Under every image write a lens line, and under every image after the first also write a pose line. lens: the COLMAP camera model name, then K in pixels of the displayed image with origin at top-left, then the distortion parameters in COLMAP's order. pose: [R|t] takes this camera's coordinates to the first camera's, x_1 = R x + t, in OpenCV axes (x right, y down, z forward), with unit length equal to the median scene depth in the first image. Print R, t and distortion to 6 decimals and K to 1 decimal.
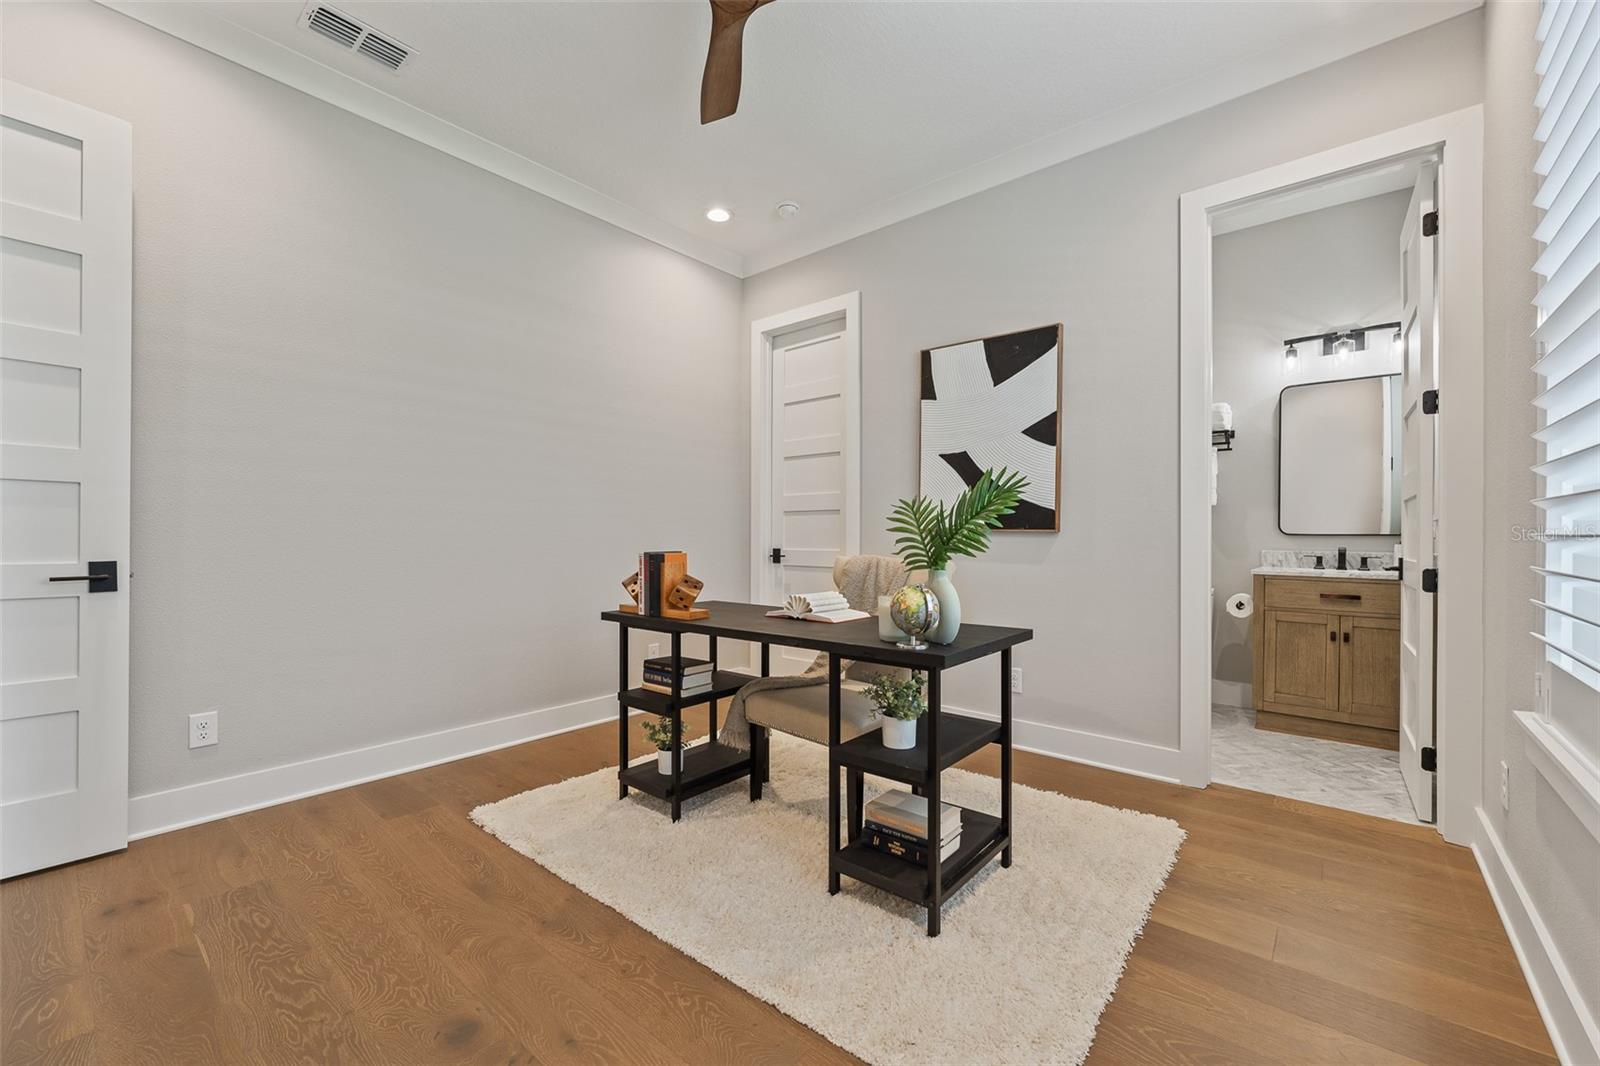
lens RADIAL K [[650.2, 0, 809.8], [0, 650.2, 536.1], [0, 0, 1]] dist [0.001009, -0.001324]
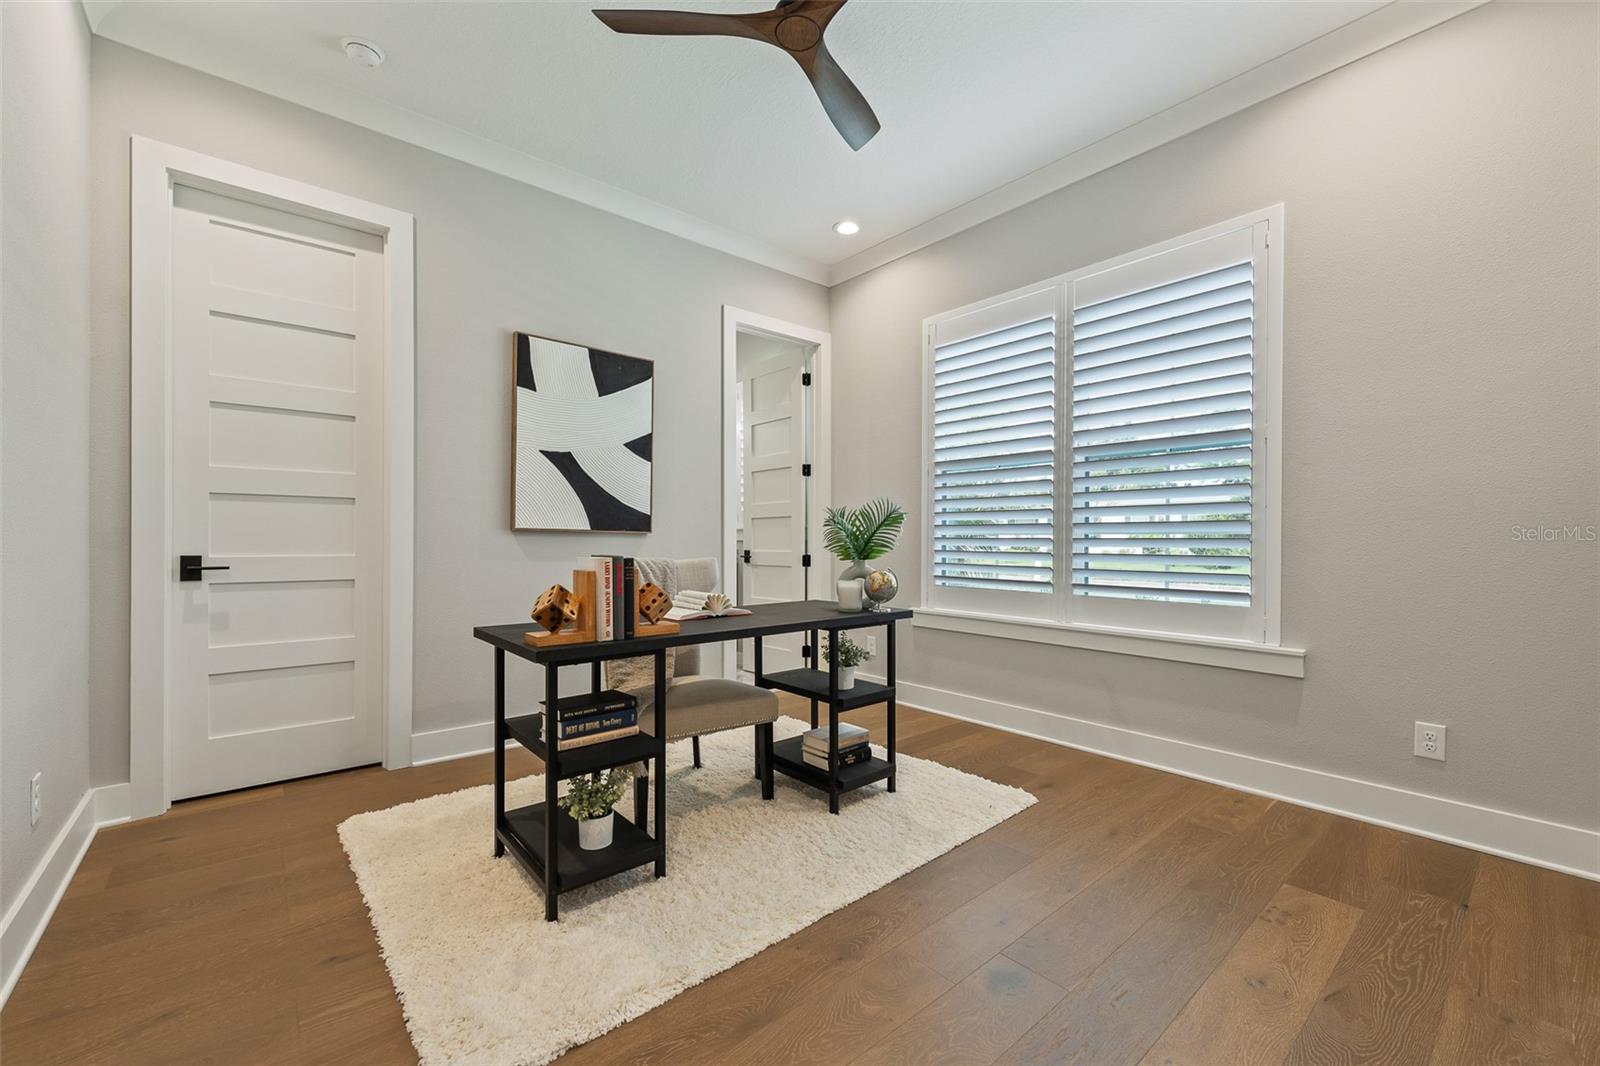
lens RADIAL K [[650.2, 0, 813.2], [0, 650.2, 538.8], [0, 0, 1]] dist [0.001009, -0.001324]
pose [[0.149316, 0.003600, 0.988783, -0.737264], [-0.003034, 0.999990, -0.003183, 0.005784], [-0.988785, -0.002525, 0.149326, 0.506962]]
